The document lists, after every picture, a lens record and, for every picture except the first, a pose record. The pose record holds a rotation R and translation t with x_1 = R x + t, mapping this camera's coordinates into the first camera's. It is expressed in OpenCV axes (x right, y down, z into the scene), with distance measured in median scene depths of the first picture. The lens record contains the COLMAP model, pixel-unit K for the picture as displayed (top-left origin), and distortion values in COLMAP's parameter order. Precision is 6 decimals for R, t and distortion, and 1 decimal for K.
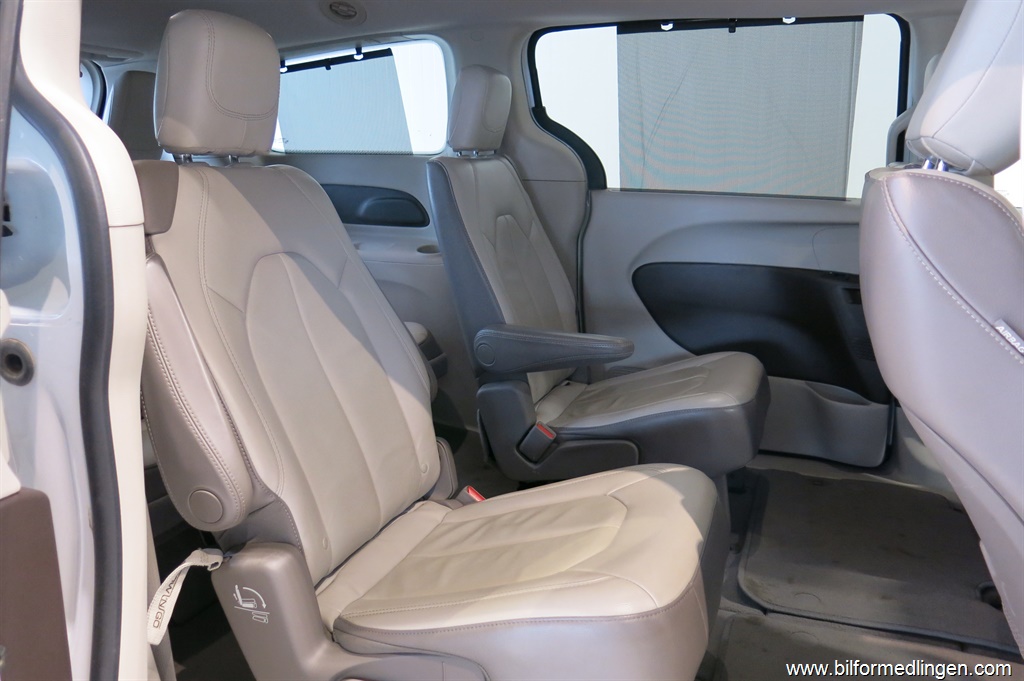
lens RADIAL K [[859.6, 0, 516.6], [0, 859.6, 343.3], [0, 0, 1]] dist [-0.014099, -0.005536]
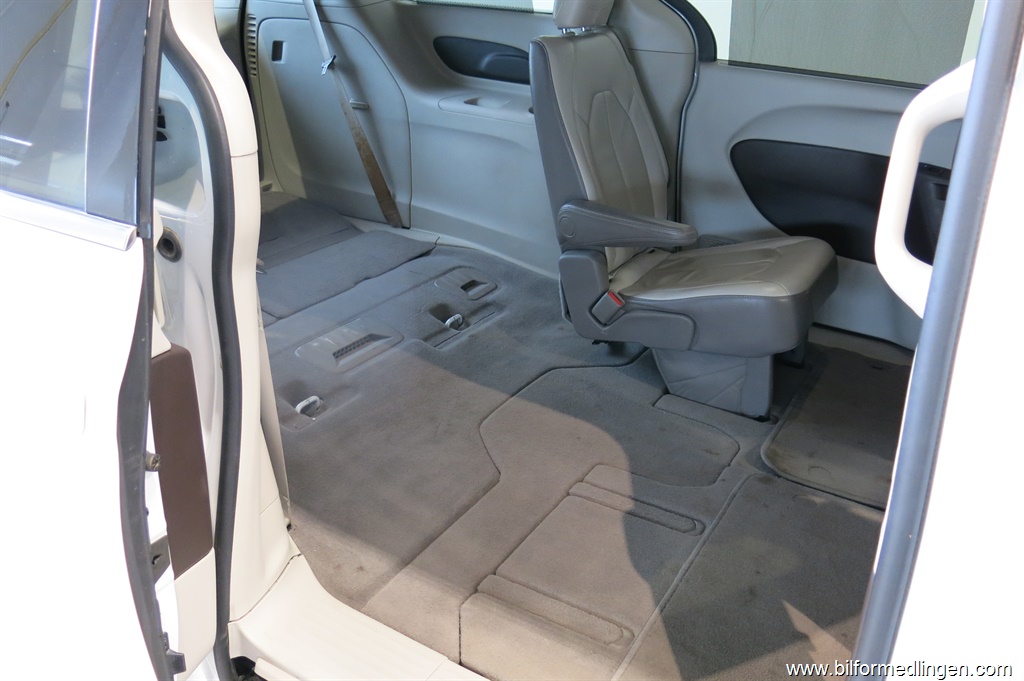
lens RADIAL K [[859.6, 0, 516.6], [0, 859.6, 343.3], [0, 0, 1]] dist [-0.014099, -0.005536]
pose [[0.981887, 0.109388, -0.154697, 0.092188], [-0.073829, 0.972856, 0.219318, -0.082938], [0.174489, -0.203924, 0.963311, -0.124234]]
